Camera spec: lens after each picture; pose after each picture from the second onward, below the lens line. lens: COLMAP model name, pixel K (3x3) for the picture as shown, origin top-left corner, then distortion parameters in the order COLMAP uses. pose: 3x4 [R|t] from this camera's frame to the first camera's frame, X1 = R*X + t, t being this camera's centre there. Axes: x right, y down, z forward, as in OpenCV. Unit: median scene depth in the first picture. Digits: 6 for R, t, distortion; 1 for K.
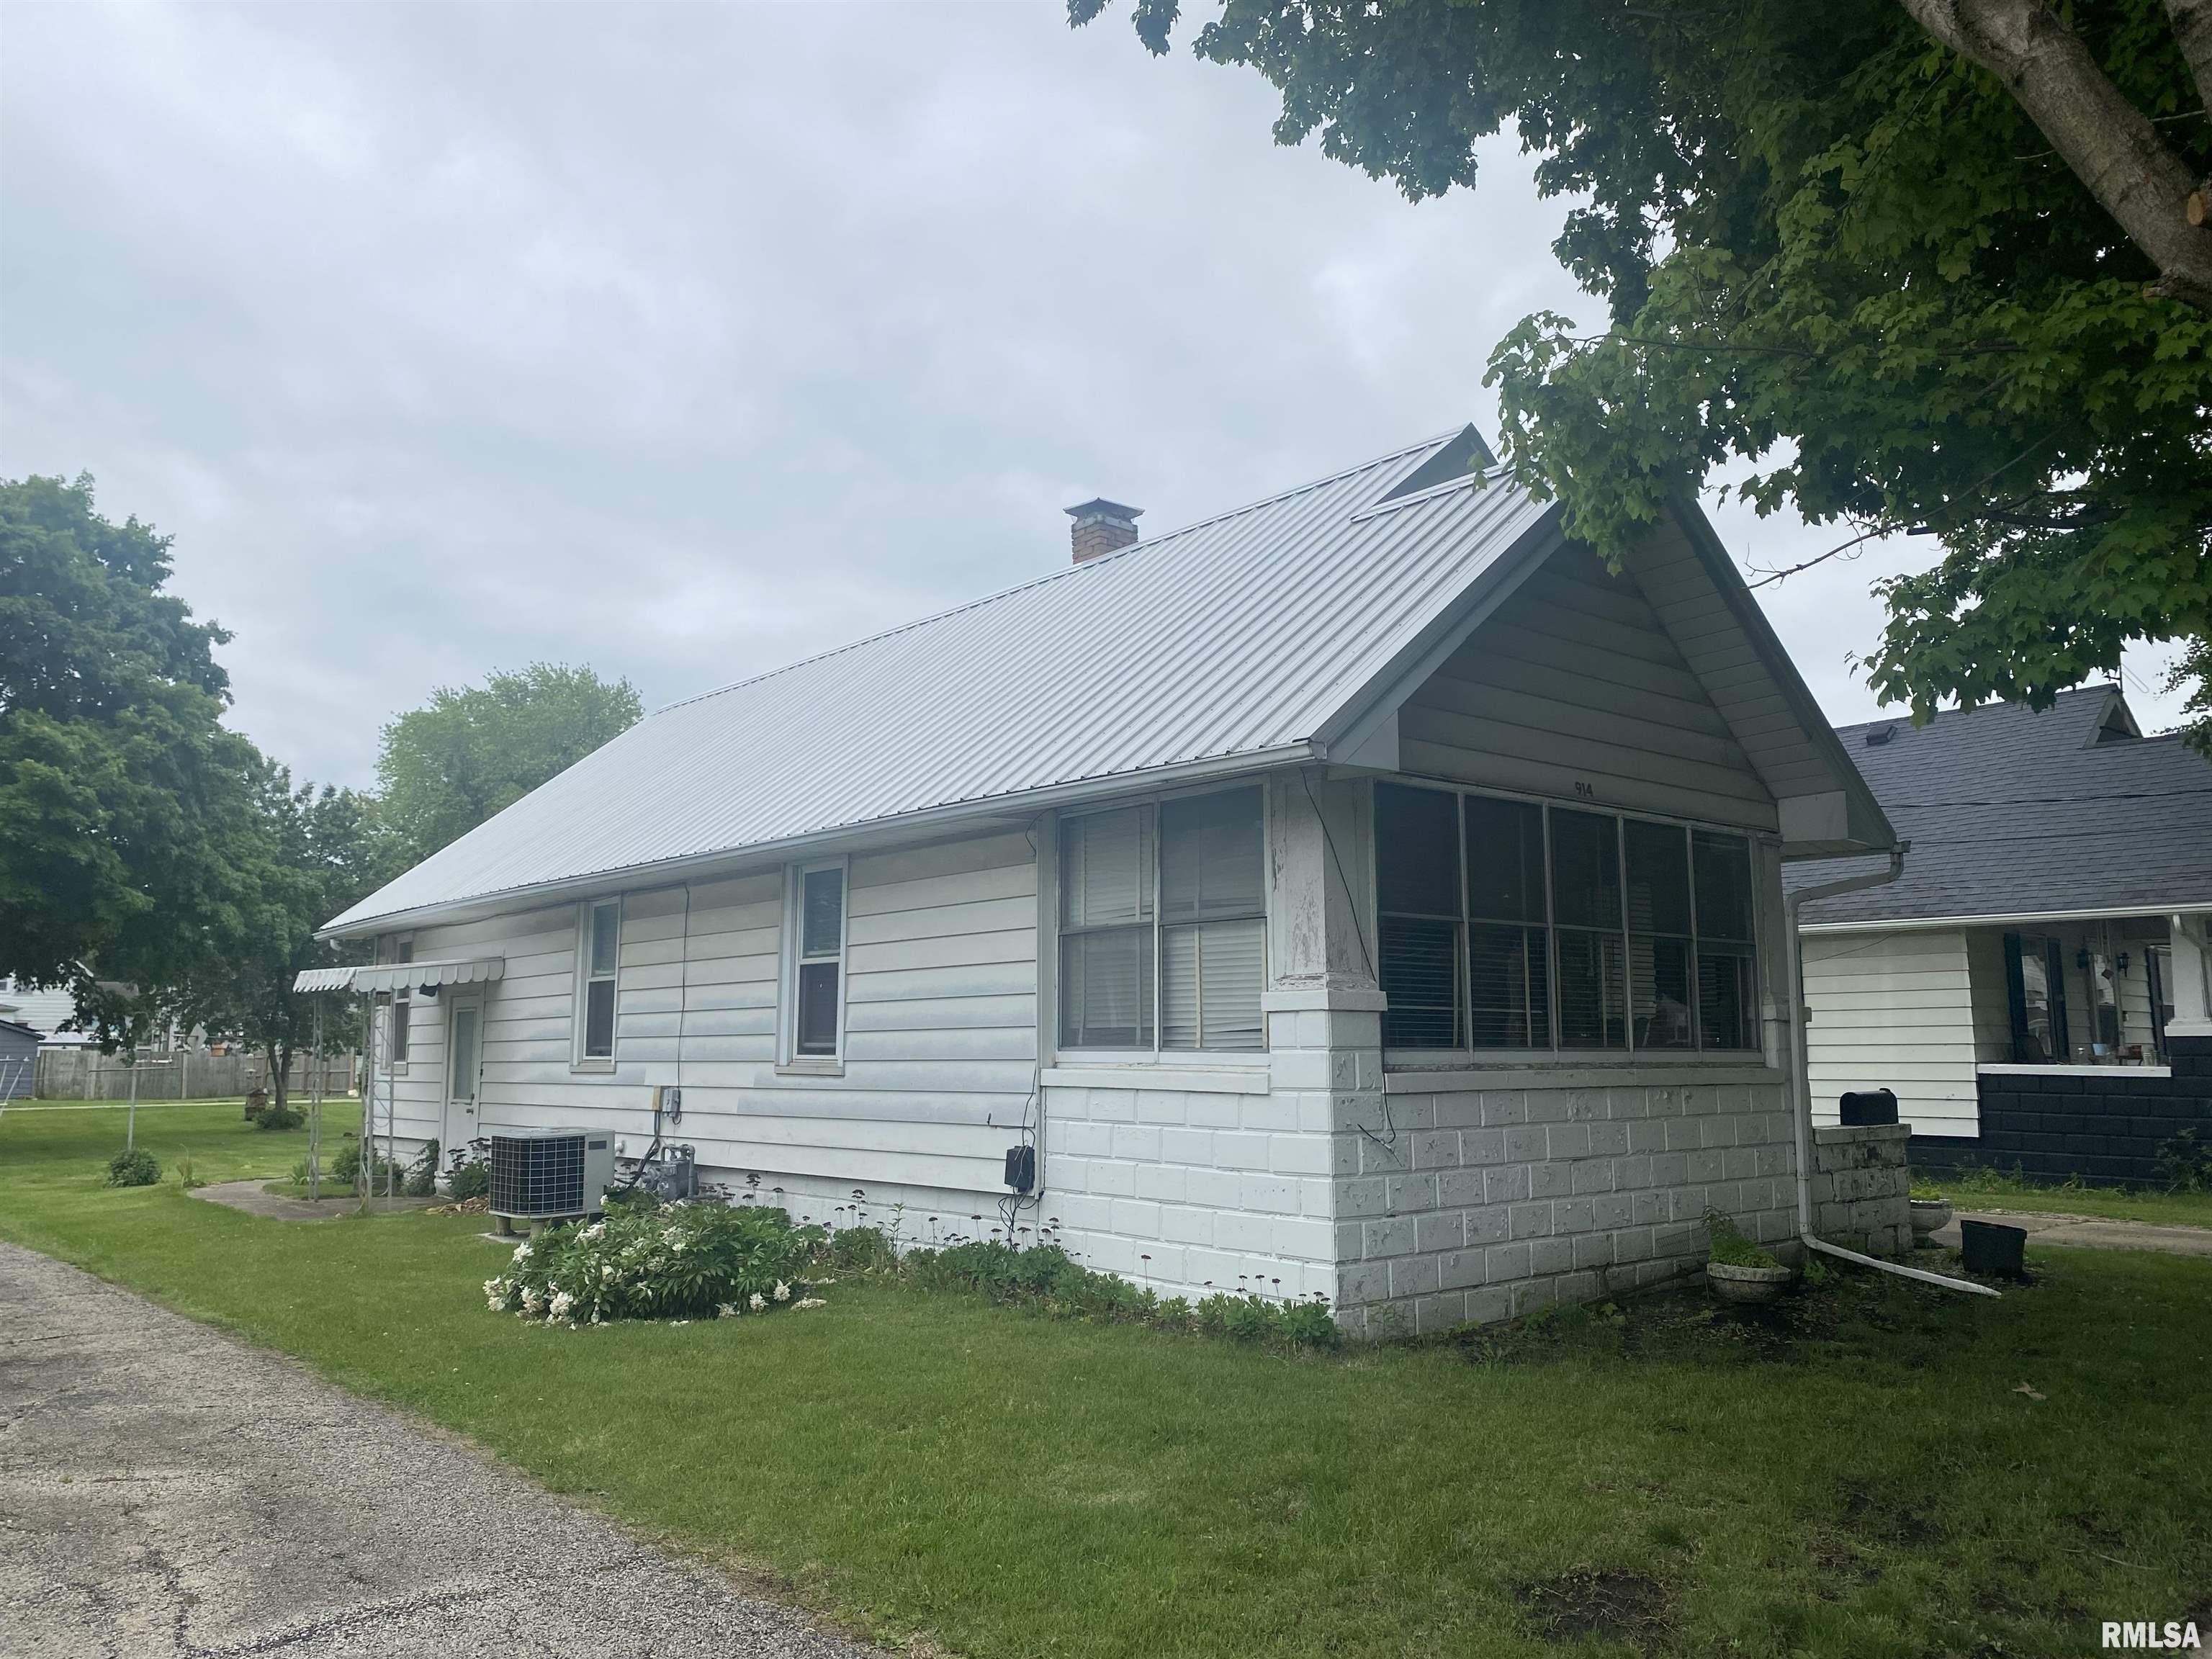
lens RADIAL K [[1691.5, 0, 1106.0], [0, 1691.5, 829.5], [0, 0, 1]] dist [0.013224, 0.004302]
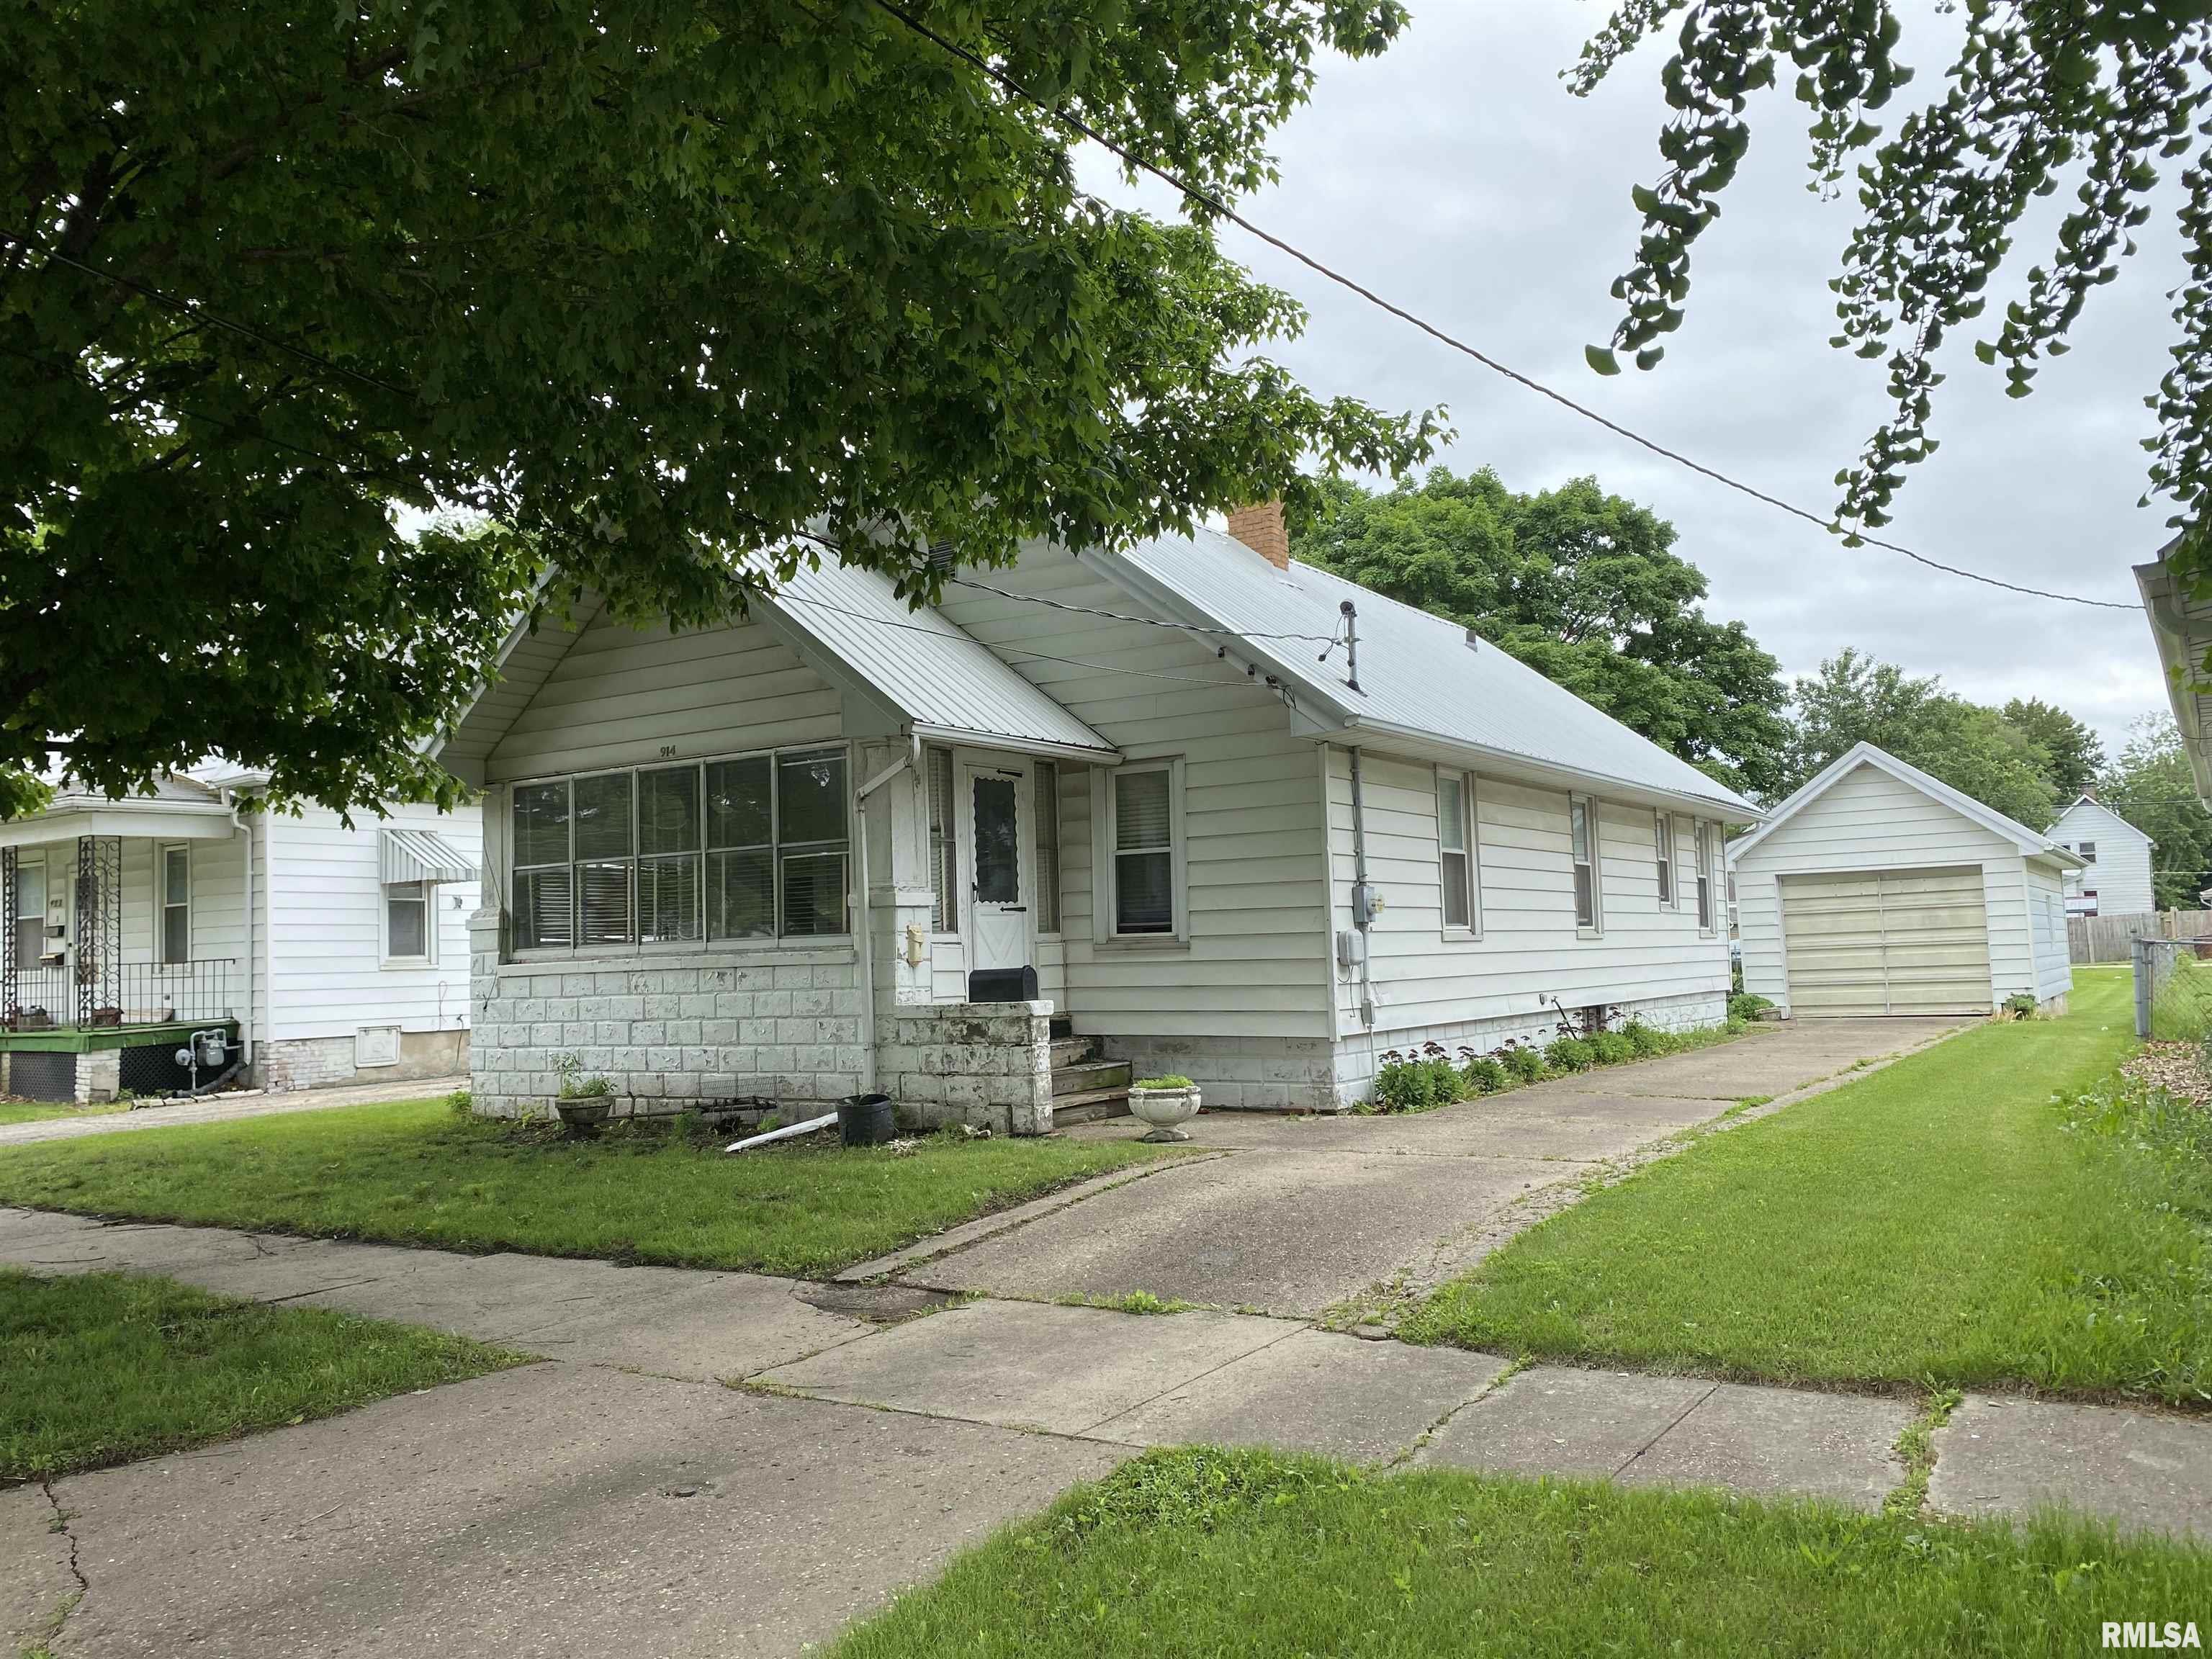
lens RADIAL K [[1652.6, 0, 1106.5], [0, 1652.6, 806.8], [0, 0, 1]] dist [0.070548, -0.107156]
pose [[0.290952, -0.089156, -0.952574, 1.604409], [0.160344, 0.986110, -0.043320, 0.130504], [0.943206, -0.140135, 0.301206, 0.901588]]
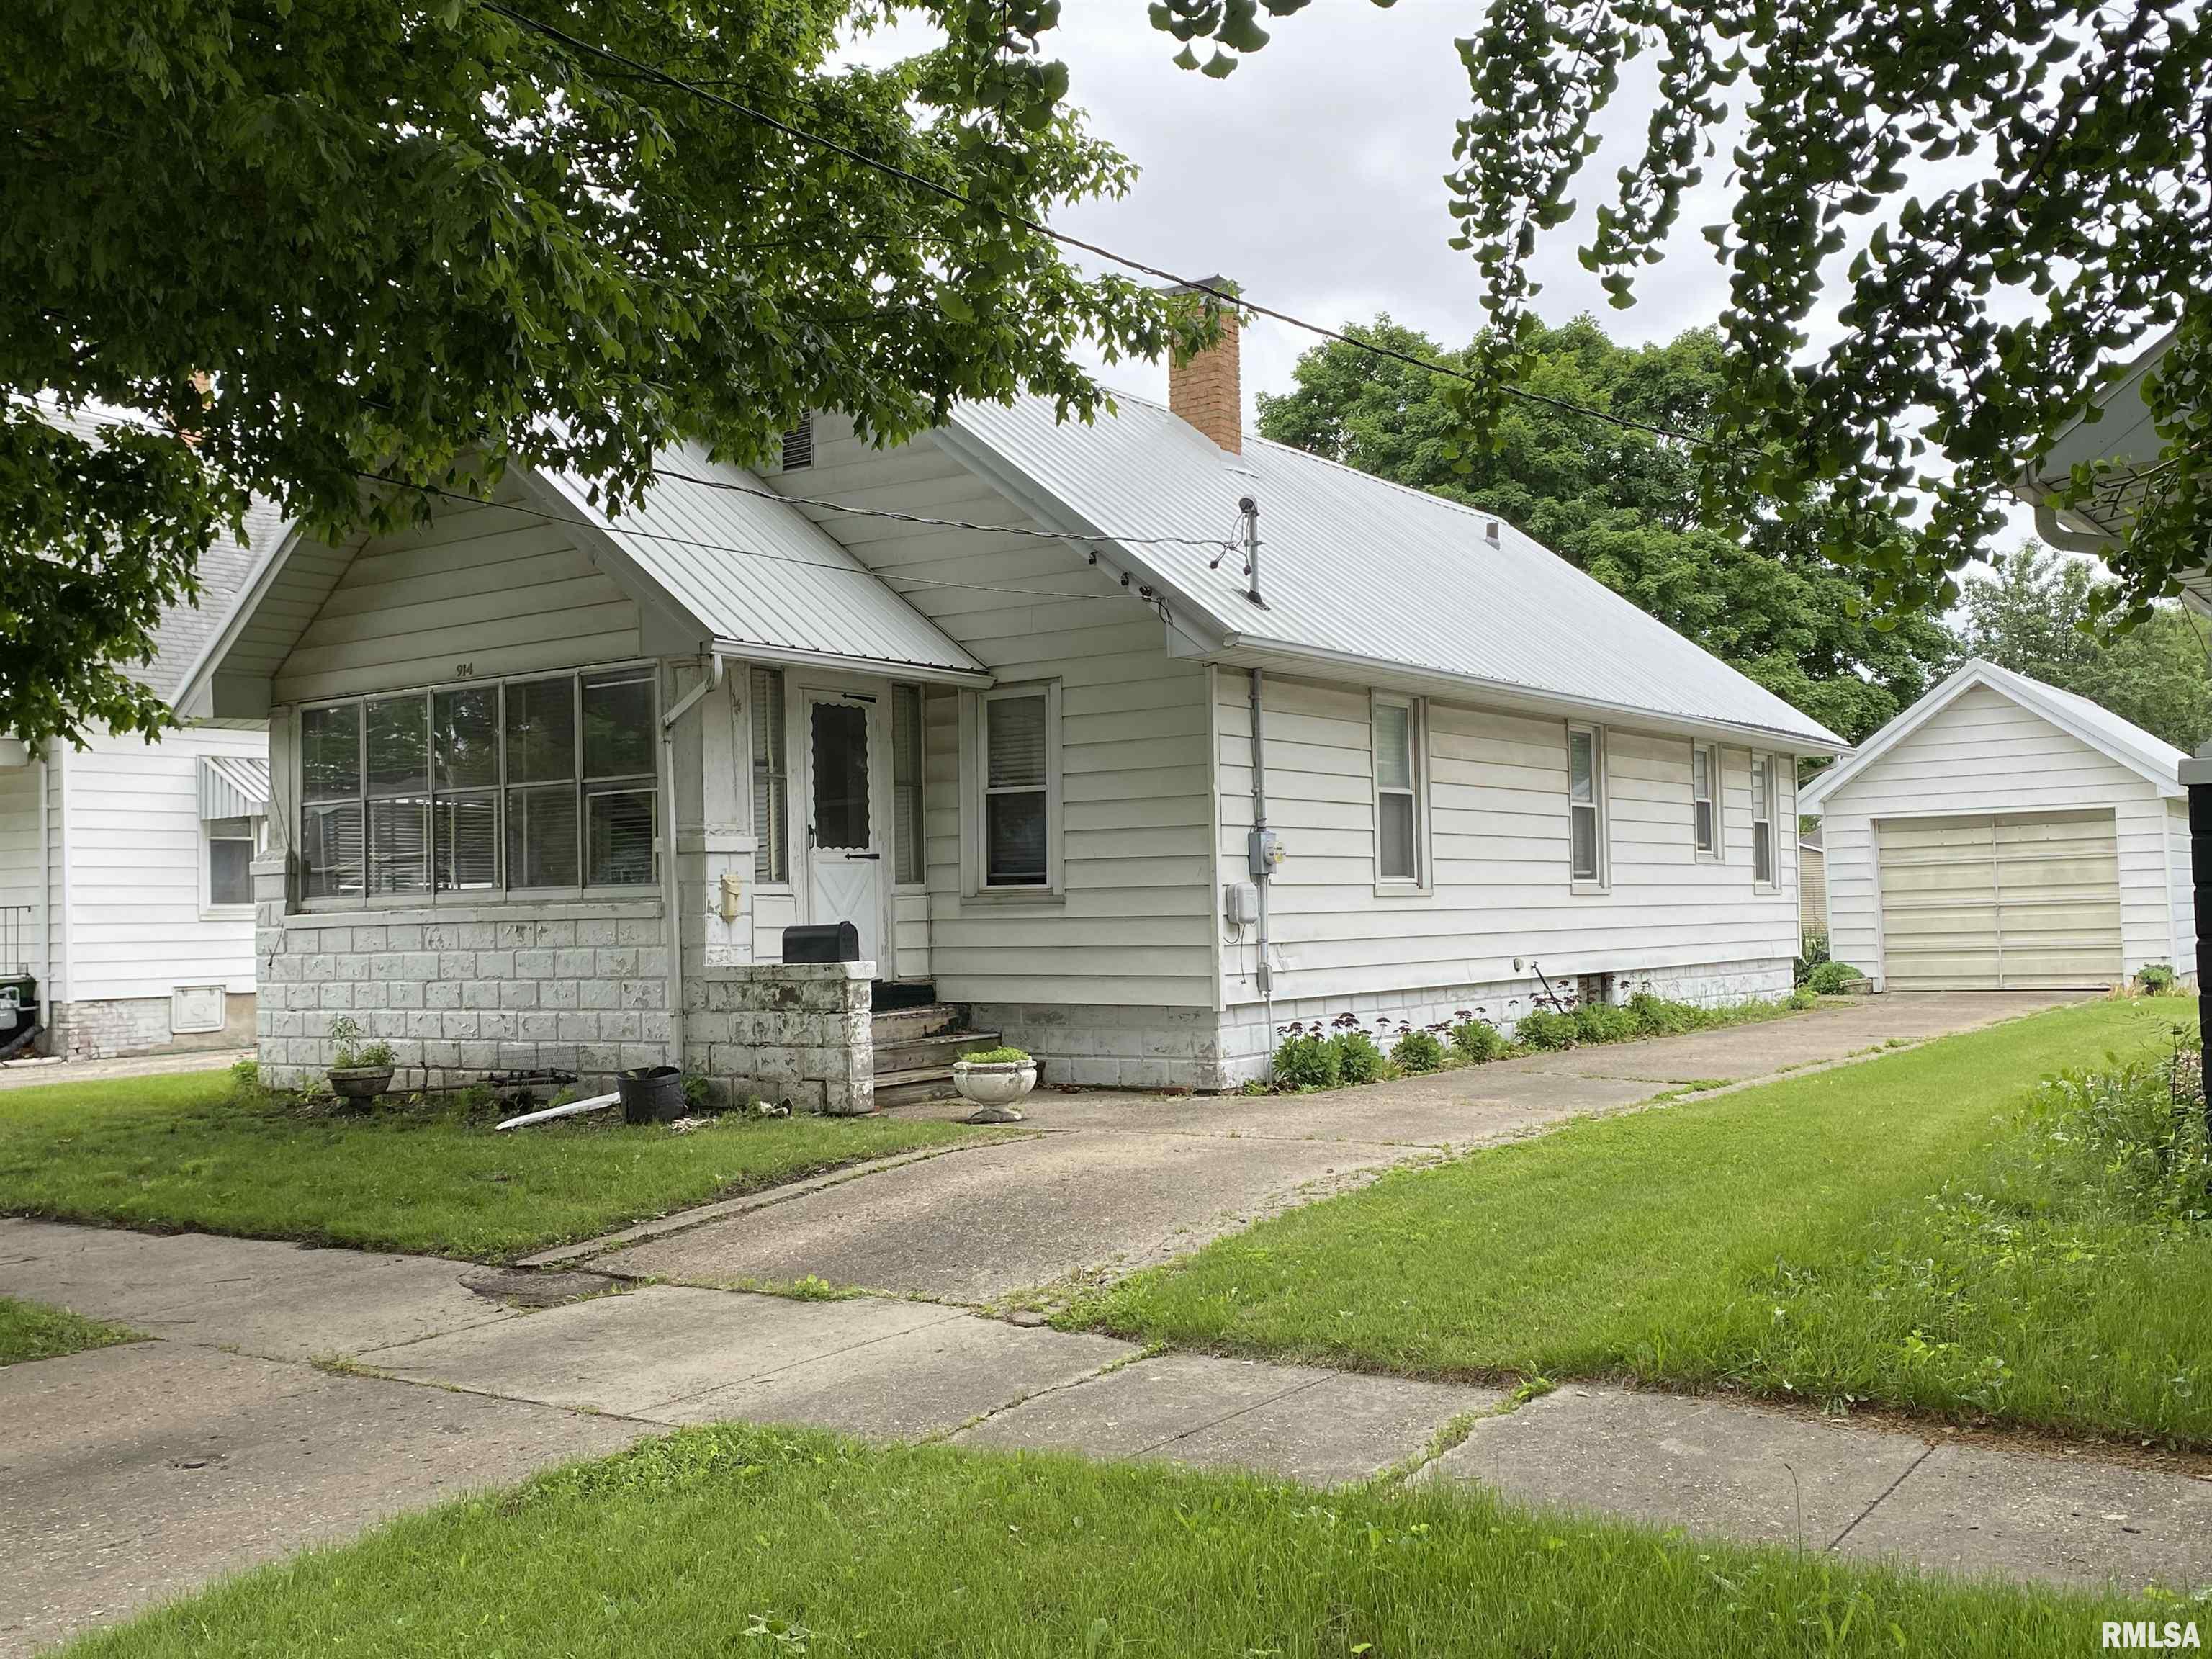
lens RADIAL K [[2028.0, 0, 1109.6], [0, 2028.0, 816.4], [0, 0, 1]] dist [0.065770, -0.097889]
pose [[0.257548, -0.046128, -0.965164, 1.706310], [0.154360, 0.987996, -0.006029, 0.149142], [0.953856, -0.147430, 0.261577, 1.015521]]
